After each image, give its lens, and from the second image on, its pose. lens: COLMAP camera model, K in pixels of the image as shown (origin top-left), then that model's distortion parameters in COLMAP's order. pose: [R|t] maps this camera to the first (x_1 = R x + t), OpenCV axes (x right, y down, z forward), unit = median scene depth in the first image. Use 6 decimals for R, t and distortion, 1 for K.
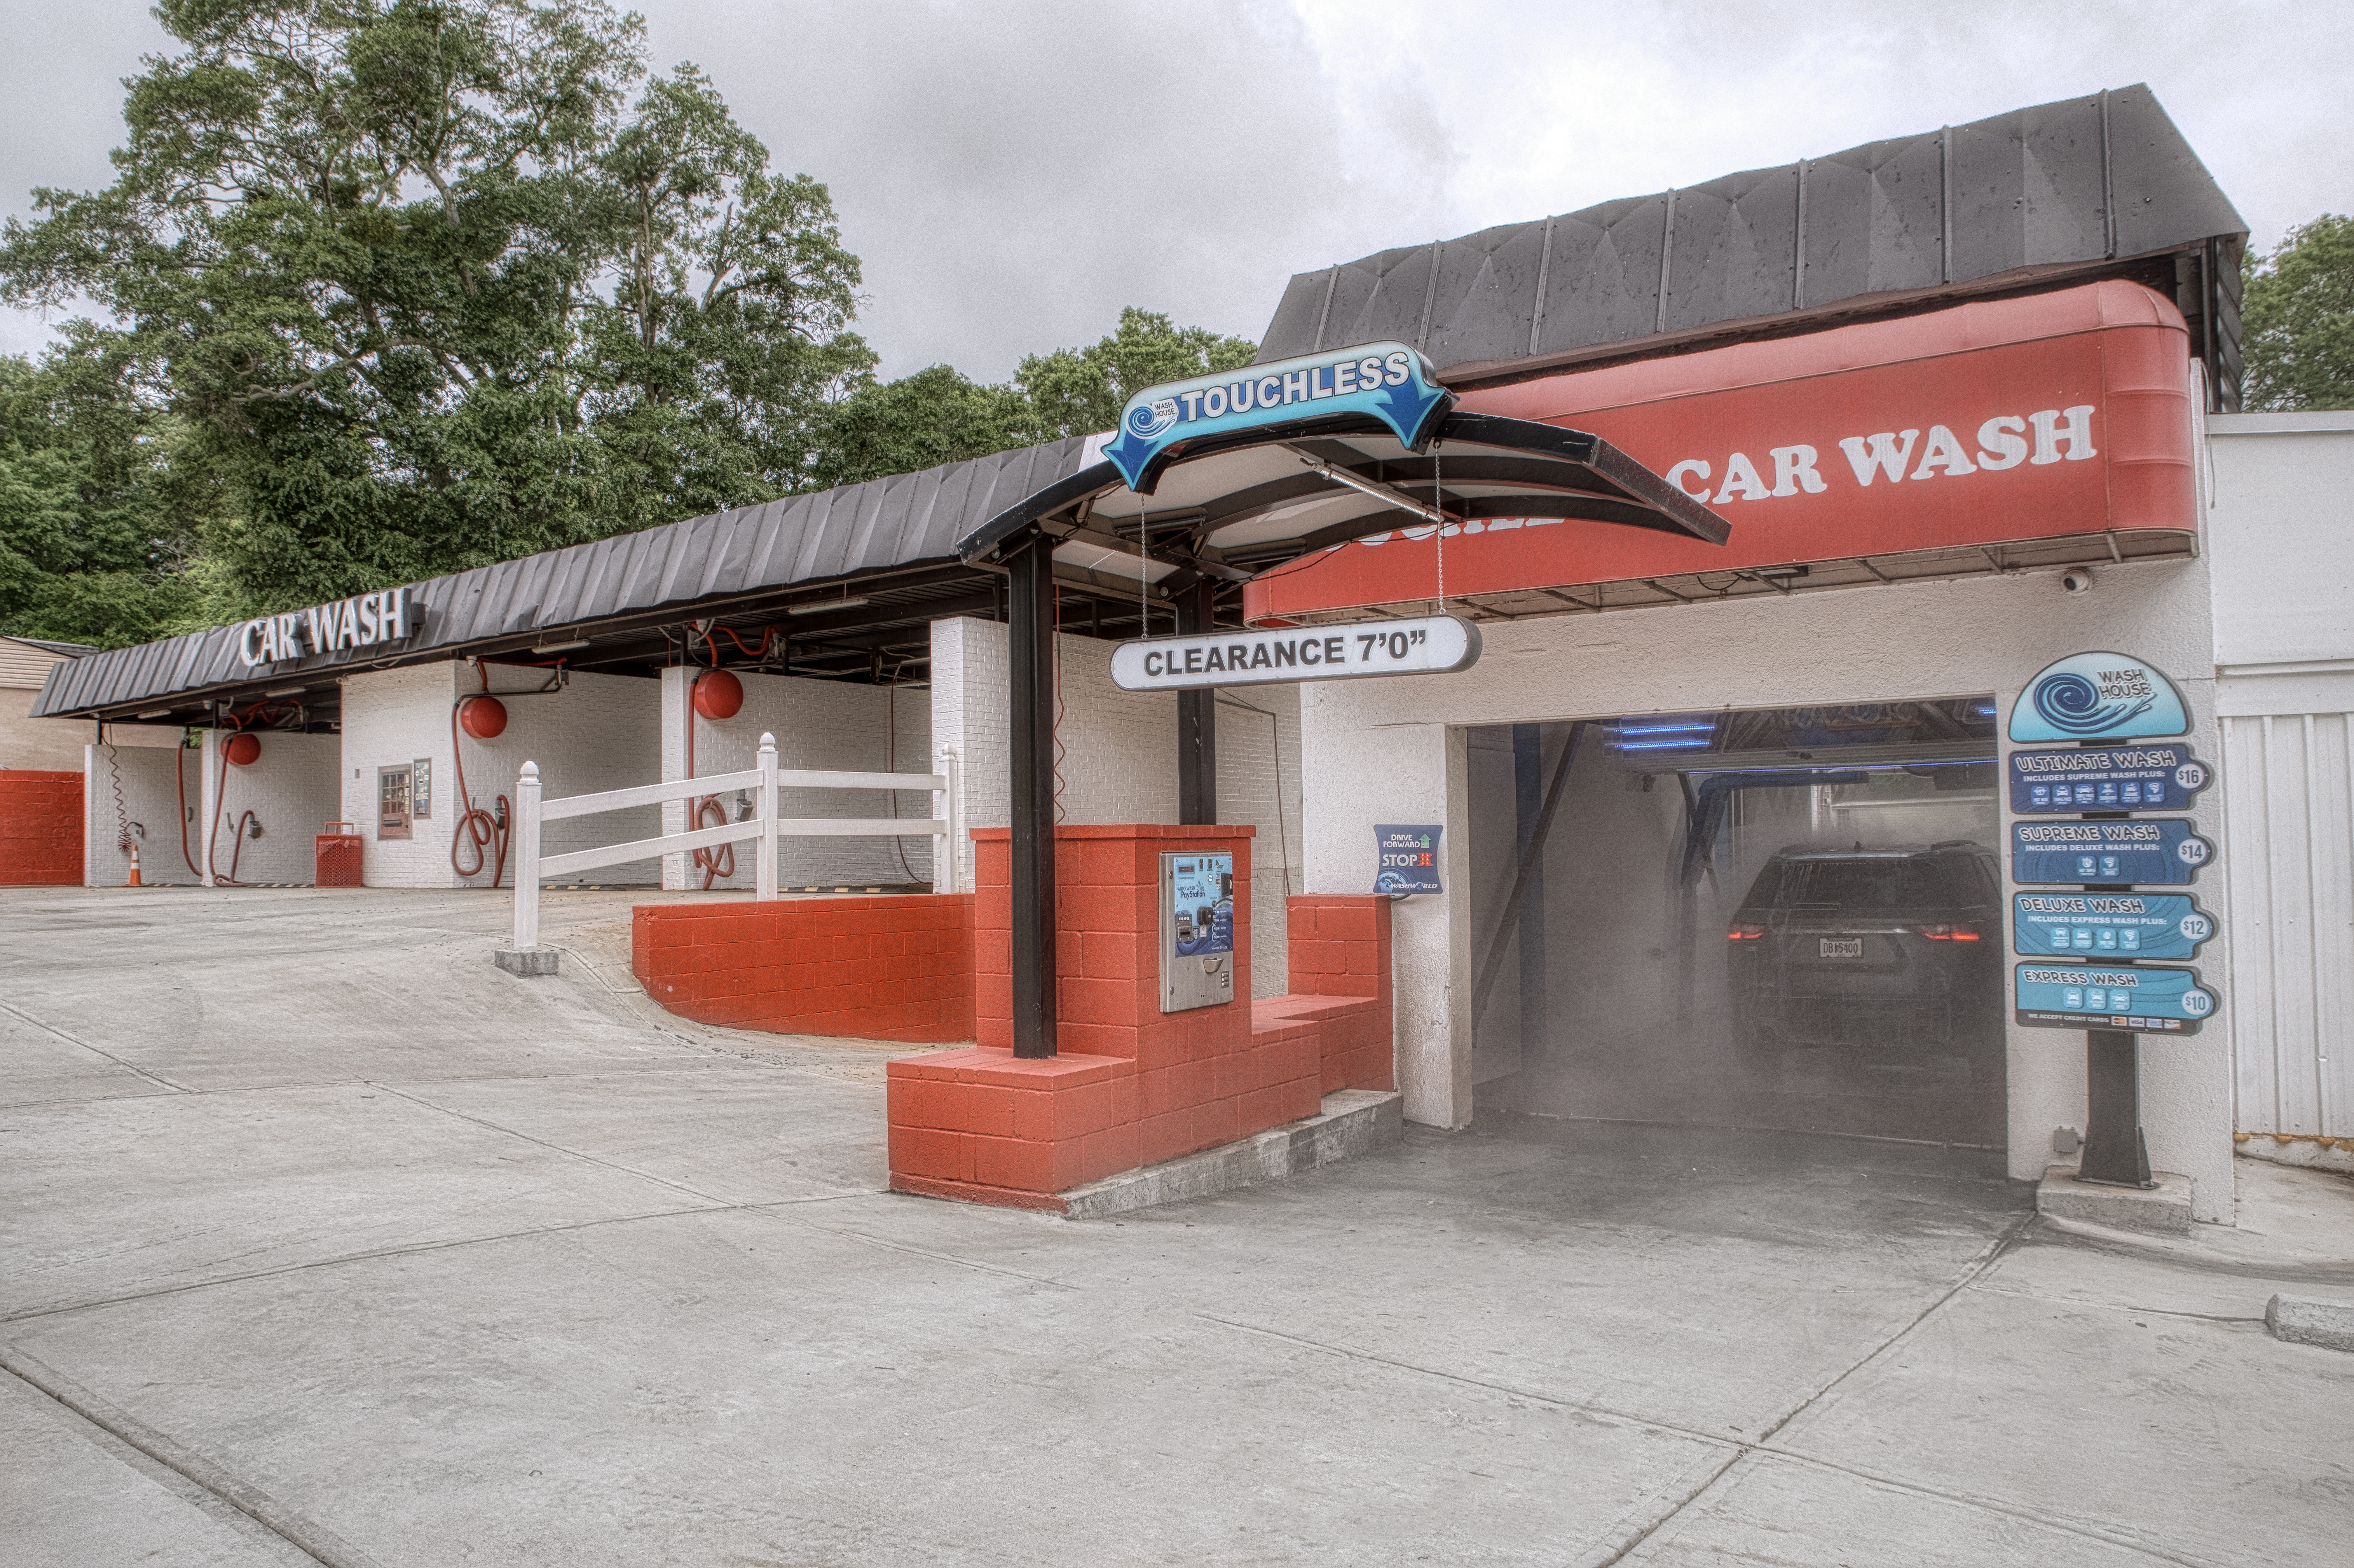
lens RADIAL K [[1595.1, 0, 1180.4], [0, 1595.1, 791.9], [0, 0, 1]] dist [-0.134126, 0.092540]
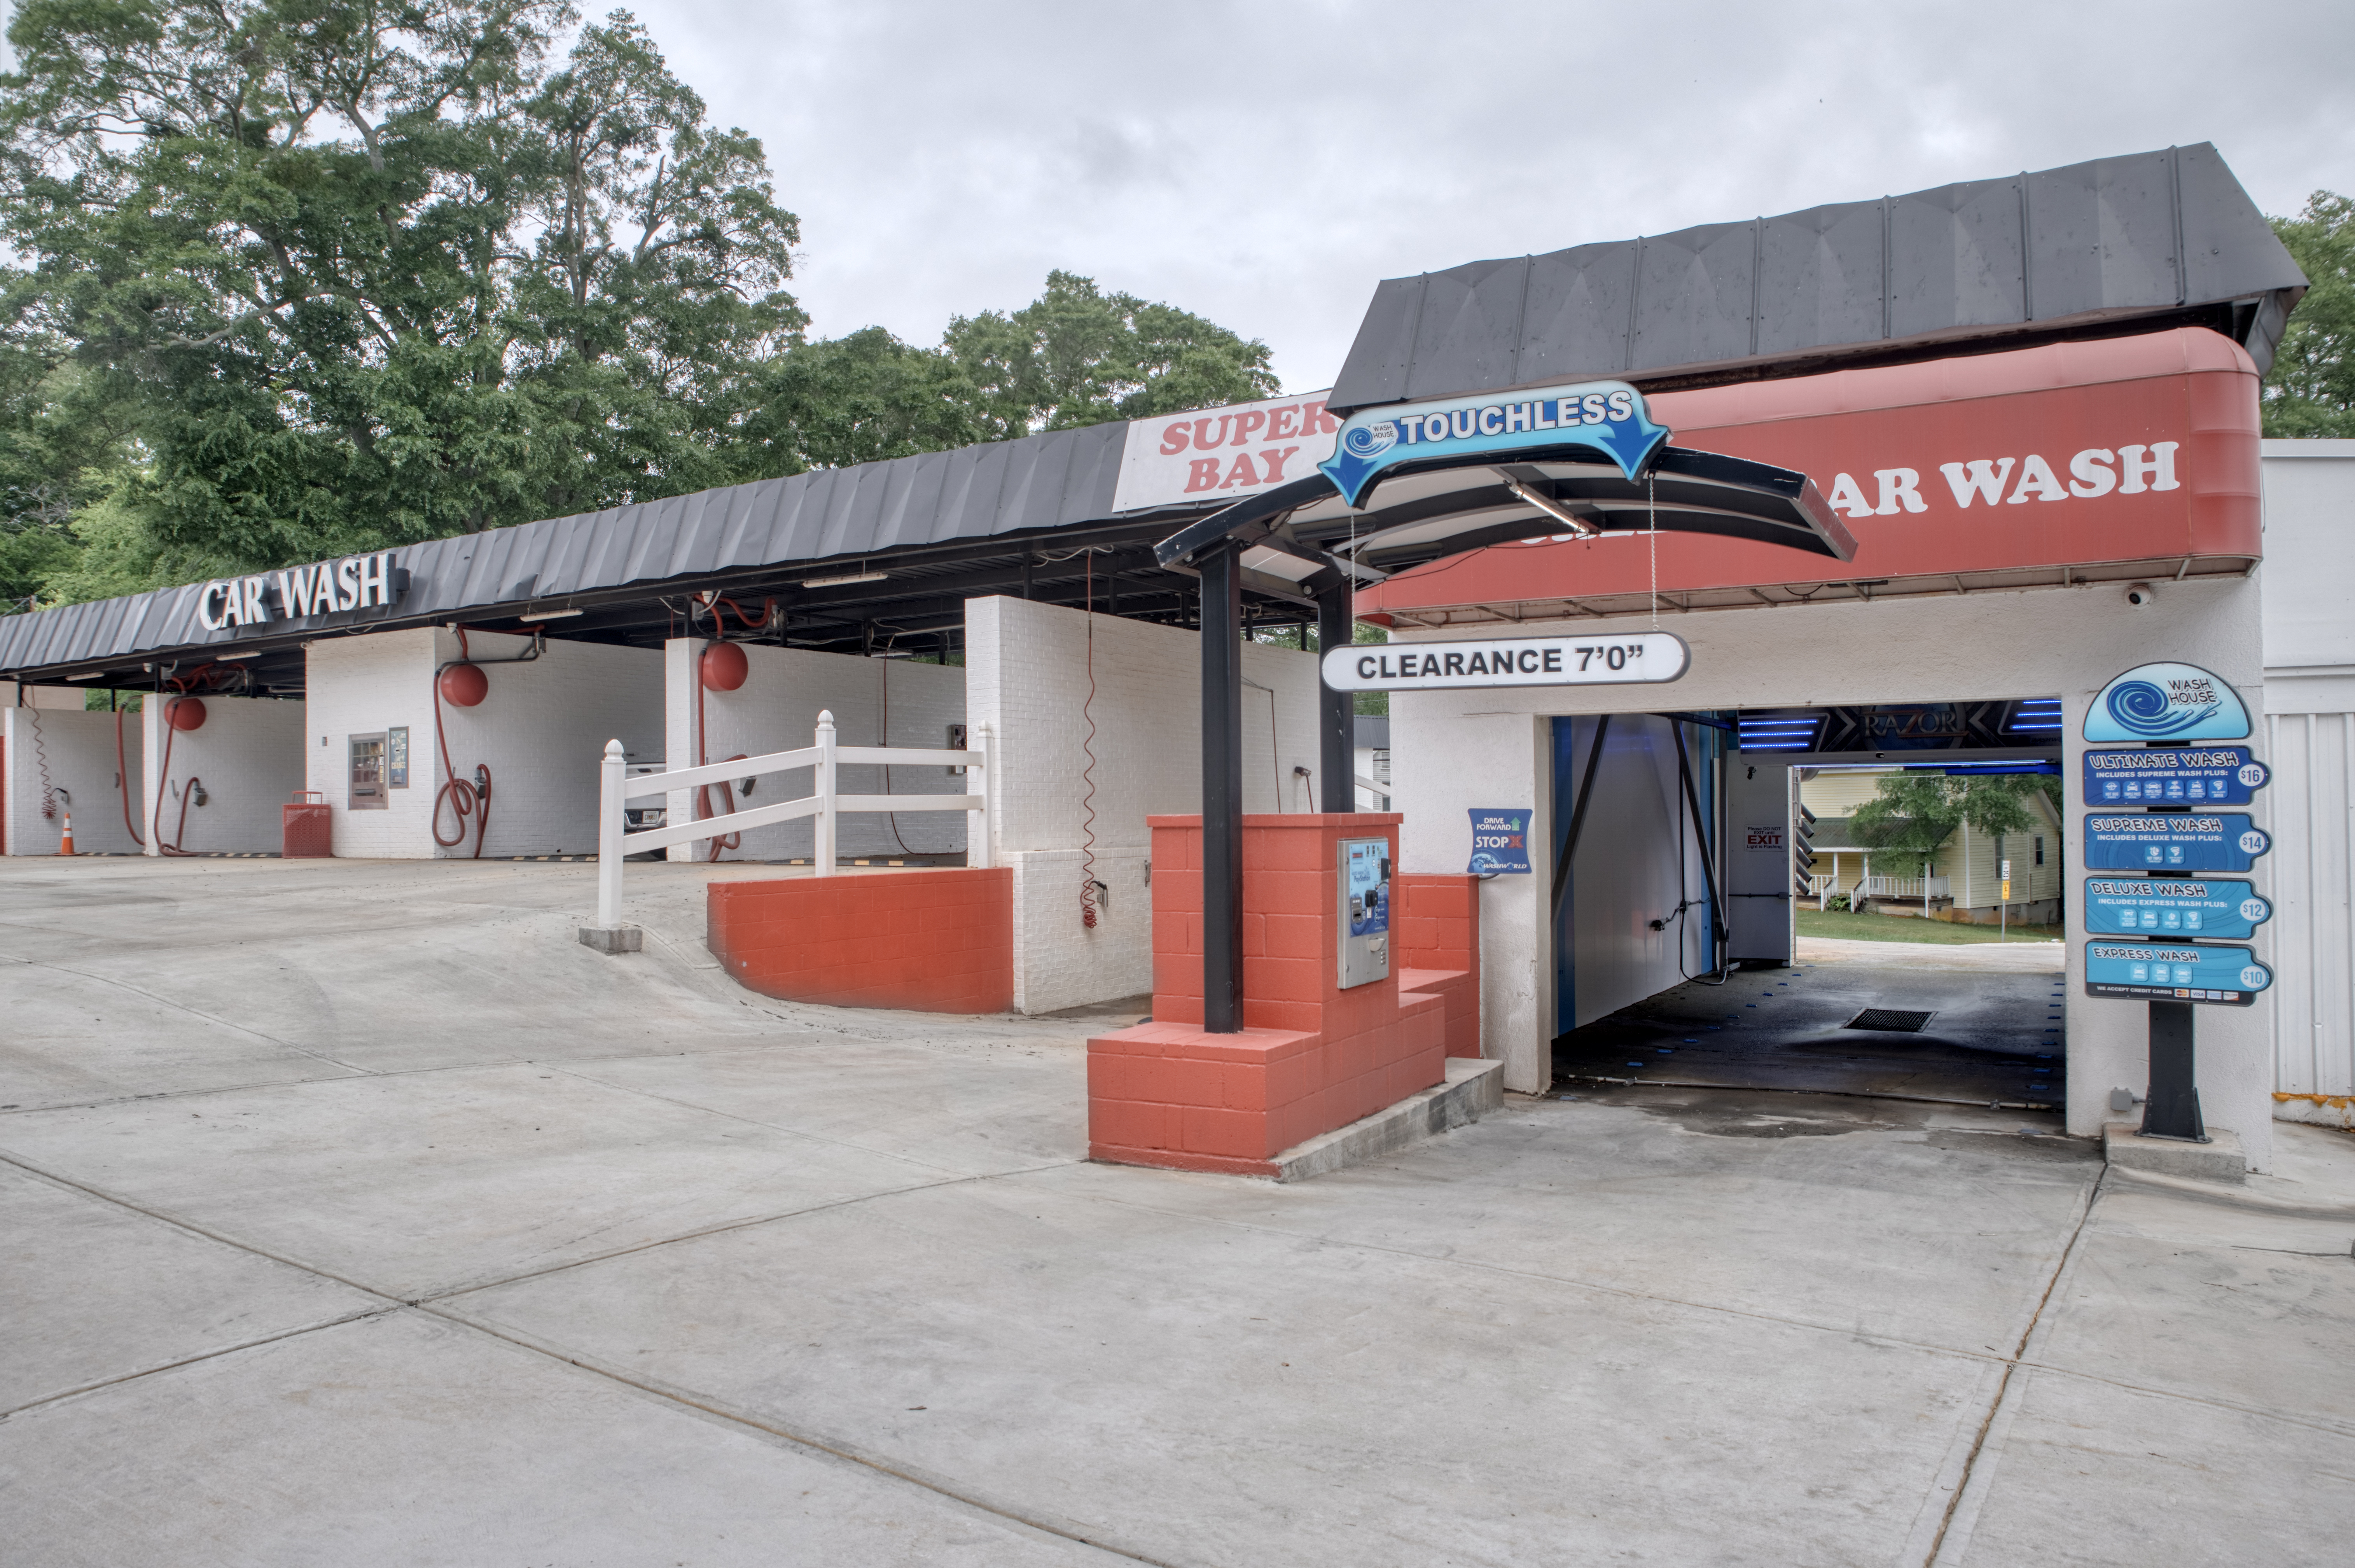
lens RADIAL K [[1606.1, 0, 1182.2], [0, 1606.1, 790.0], [0, 0, 1]] dist [-0.133752, 0.097283]
pose [[0.997305, 0.004985, 0.073202, -0.143786], [-0.006579, 0.999746, 0.021545, -0.013202], [-0.073076, -0.021968, 0.997084, -0.047622]]
